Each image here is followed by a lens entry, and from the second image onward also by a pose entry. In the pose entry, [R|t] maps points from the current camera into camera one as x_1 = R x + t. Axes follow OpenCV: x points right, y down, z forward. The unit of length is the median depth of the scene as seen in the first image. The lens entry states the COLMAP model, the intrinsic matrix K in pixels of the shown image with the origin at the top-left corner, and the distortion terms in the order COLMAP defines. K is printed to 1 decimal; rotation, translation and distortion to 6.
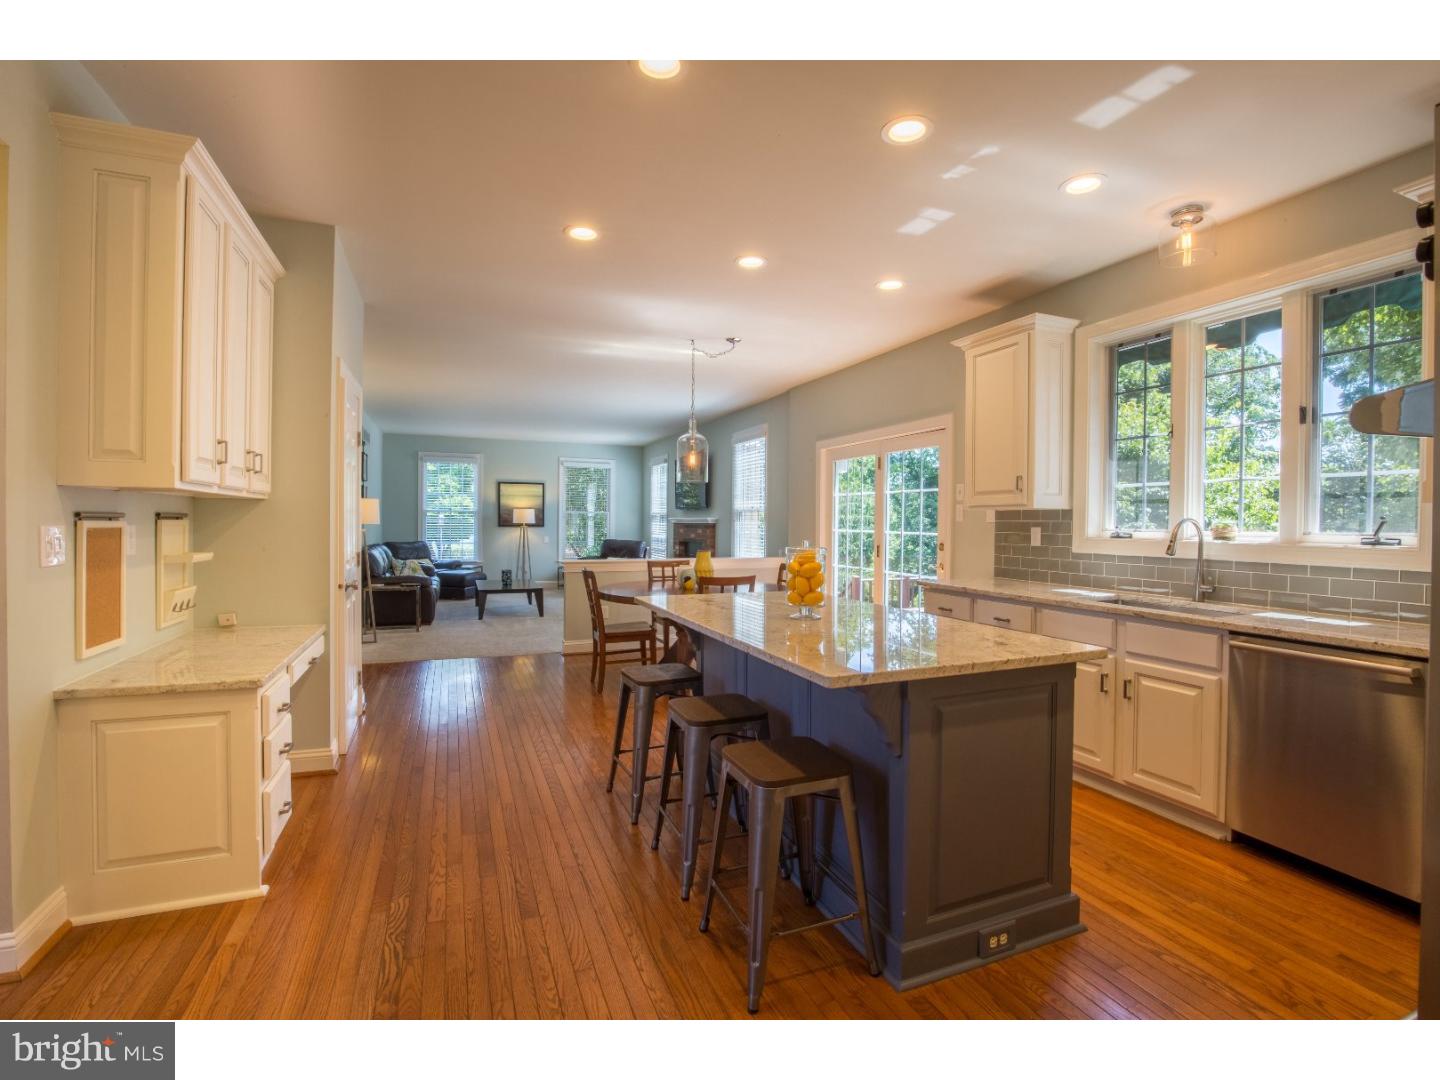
lens RADIAL K [[659.3, 0, 724.3], [0, 659.3, 535.0], [0, 0, 1]] dist [-0.035368, 0.002014]
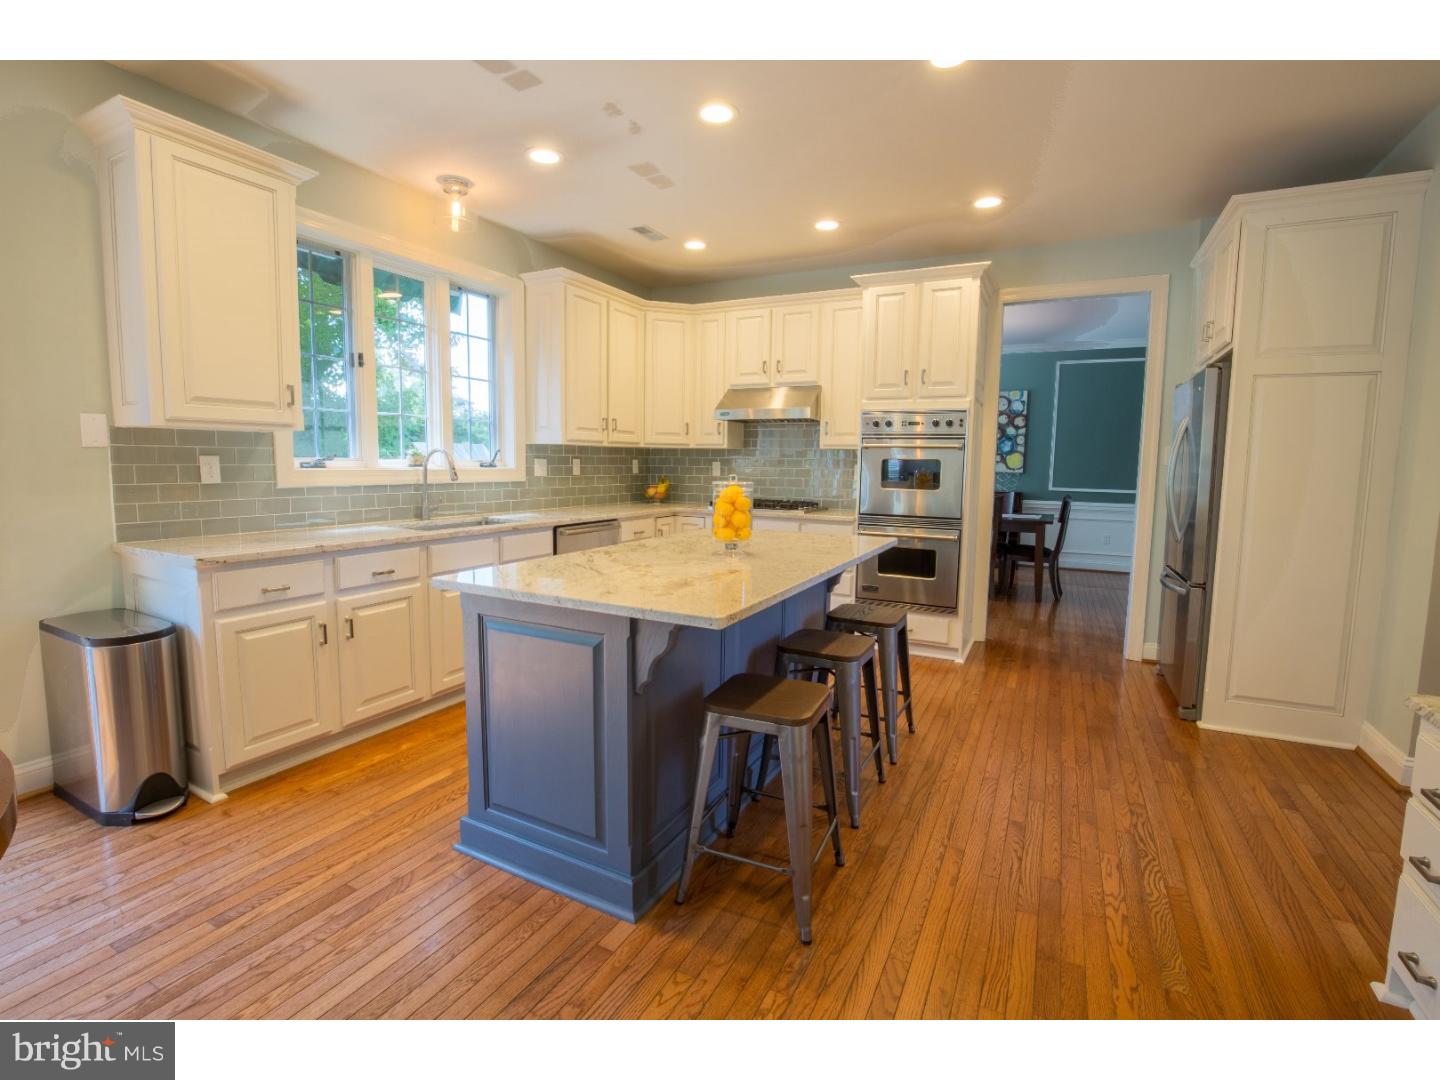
lens RADIAL K [[659.3, 0, 720.0], [0, 659.3, 530.1], [0, 0, 1]] dist [-0.035368, 0.002014]
pose [[-0.646072, -0.092728, 0.757623, -0.162056], [-0.001499, 0.992745, 0.120227, -0.007094], [-0.763275, 0.076540, -0.641524, 0.436853]]
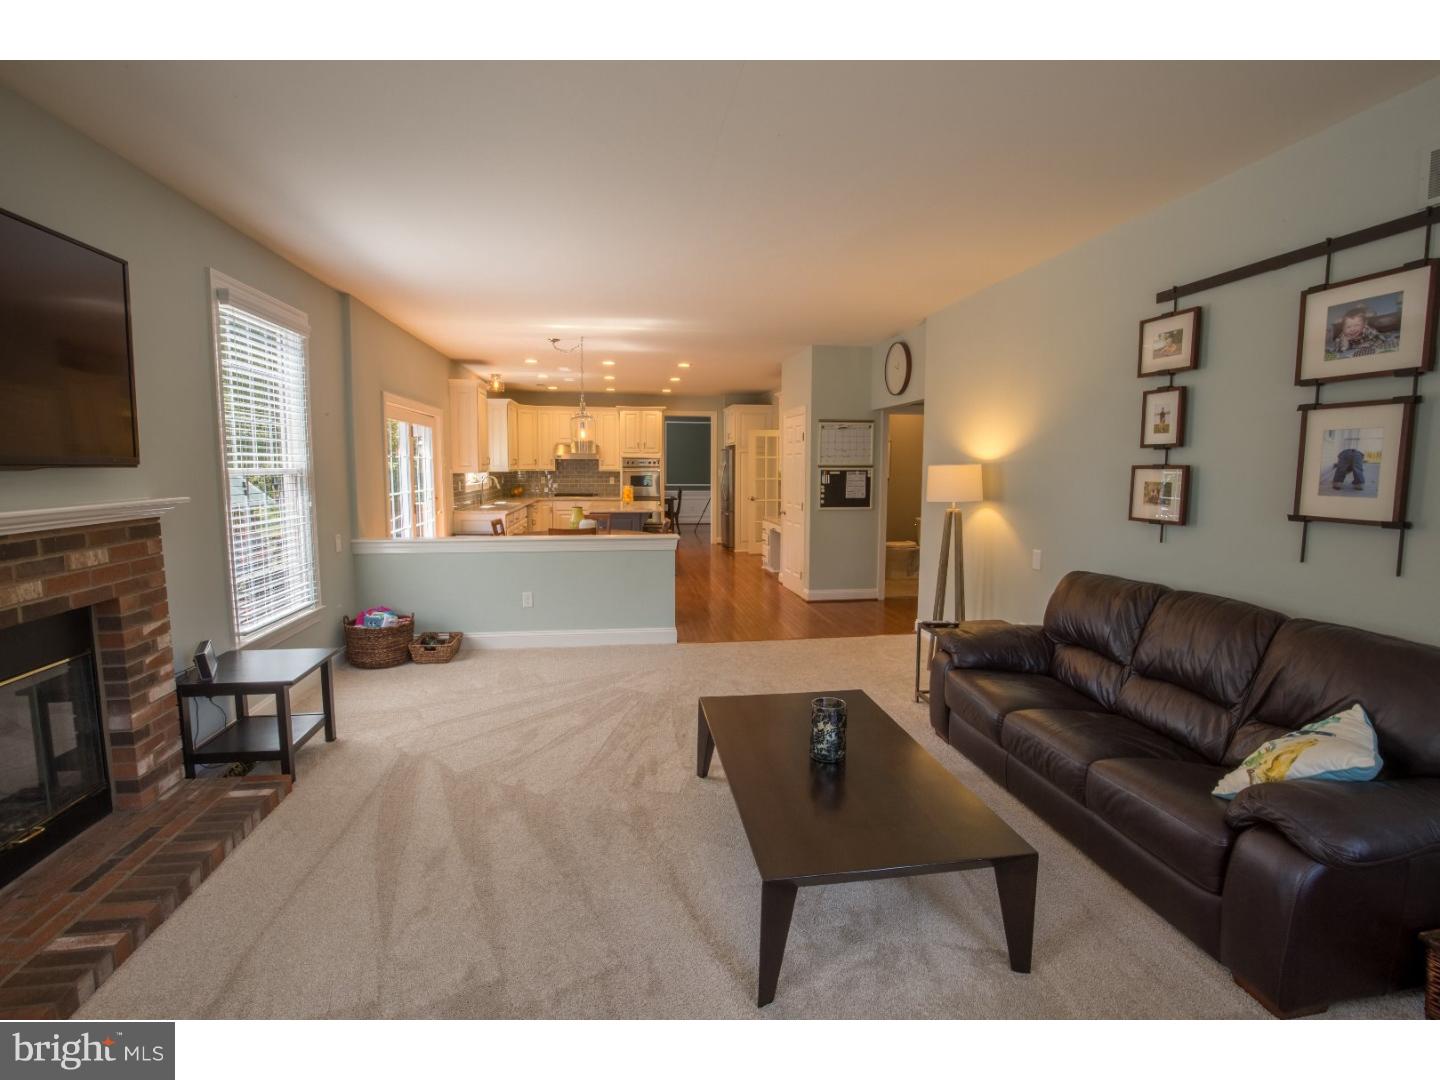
lens RADIAL K [[659.3, 0, 720.4], [0, 659.3, 534.8], [0, 0, 1]] dist [-0.035368, 0.002014]
pose [[-0.972216, -0.035452, 0.231385, -0.321365], [-0.005928, 0.991877, 0.127063, -0.046380], [-0.234010, 0.122161, -0.964529, 1.163582]]
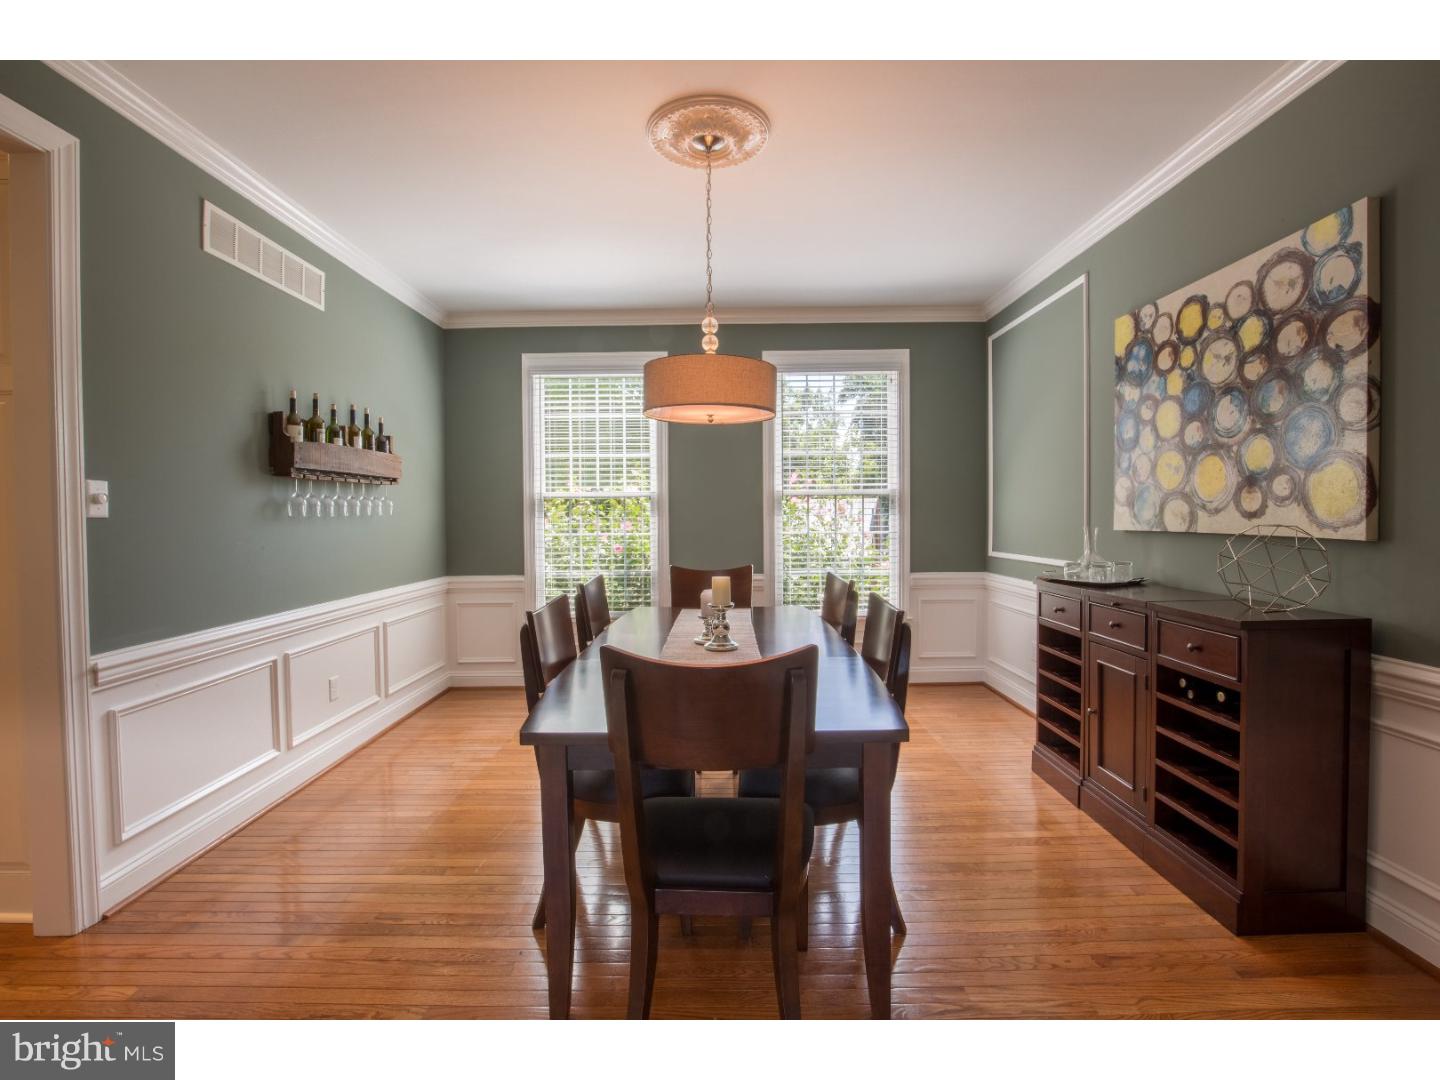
lens RADIAL K [[659.3, 0, 726.3], [0, 659.3, 529.8], [0, 0, 1]] dist [-0.035368, 0.002014]
pose [[0.377507, -0.028436, 0.925570, -0.023068], [0.031409, 0.999346, 0.017892, 0.007086], [-0.925474, 0.022317, 0.378153, -0.290867]]
